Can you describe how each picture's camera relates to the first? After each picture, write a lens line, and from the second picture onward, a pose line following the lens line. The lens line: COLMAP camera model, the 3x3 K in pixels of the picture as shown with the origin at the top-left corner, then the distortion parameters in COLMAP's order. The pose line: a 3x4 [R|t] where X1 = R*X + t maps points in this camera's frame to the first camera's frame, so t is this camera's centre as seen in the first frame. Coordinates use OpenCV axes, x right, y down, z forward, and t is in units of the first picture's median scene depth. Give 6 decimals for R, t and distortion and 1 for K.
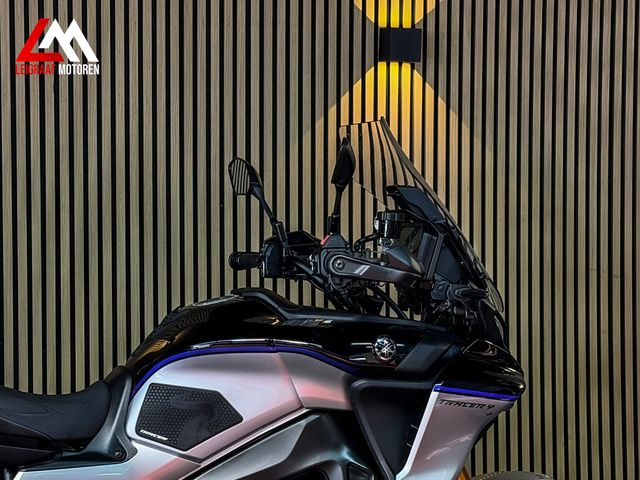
lens RADIAL K [[1440.6, 0, 320.0], [0, 1440.6, 240.0], [0, 0, 1]] dist [0.011131, 0.683494]
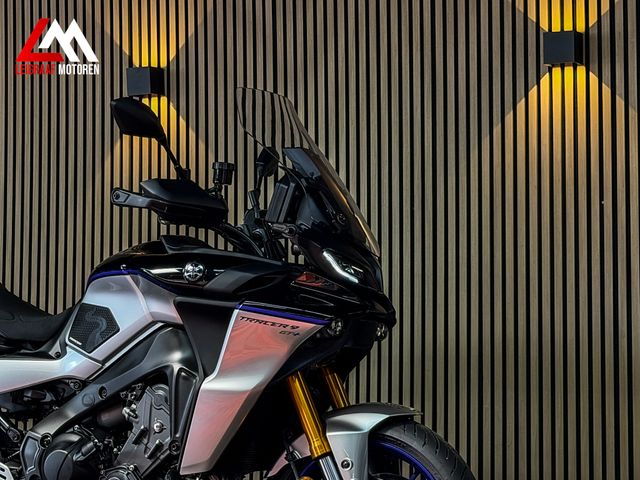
lens RADIAL K [[1440.6, 0, 320.0], [0, 1440.6, 240.0], [0, 0, 1]] dist [0.011131, 0.683494]
pose [[0.710551, -0.044362, -0.702246, 0.686401], [-0.032918, 0.994822, -0.096152, 0.114447], [0.702875, 0.091438, 0.705412, 0.152189]]
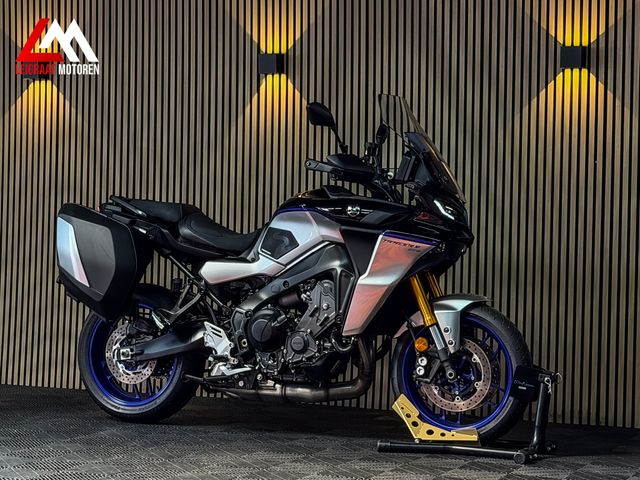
lens RADIAL K [[1440.6, 0, 320.0], [0, 1440.6, 240.0], [0, 0, 1]] dist [0.011131, 0.683494]
pose [[0.742187, 0.021224, -0.669857, 0.933323], [-0.048265, 0.998596, -0.021838, 0.112797], [0.668453, 0.048539, 0.742169, -0.340563]]
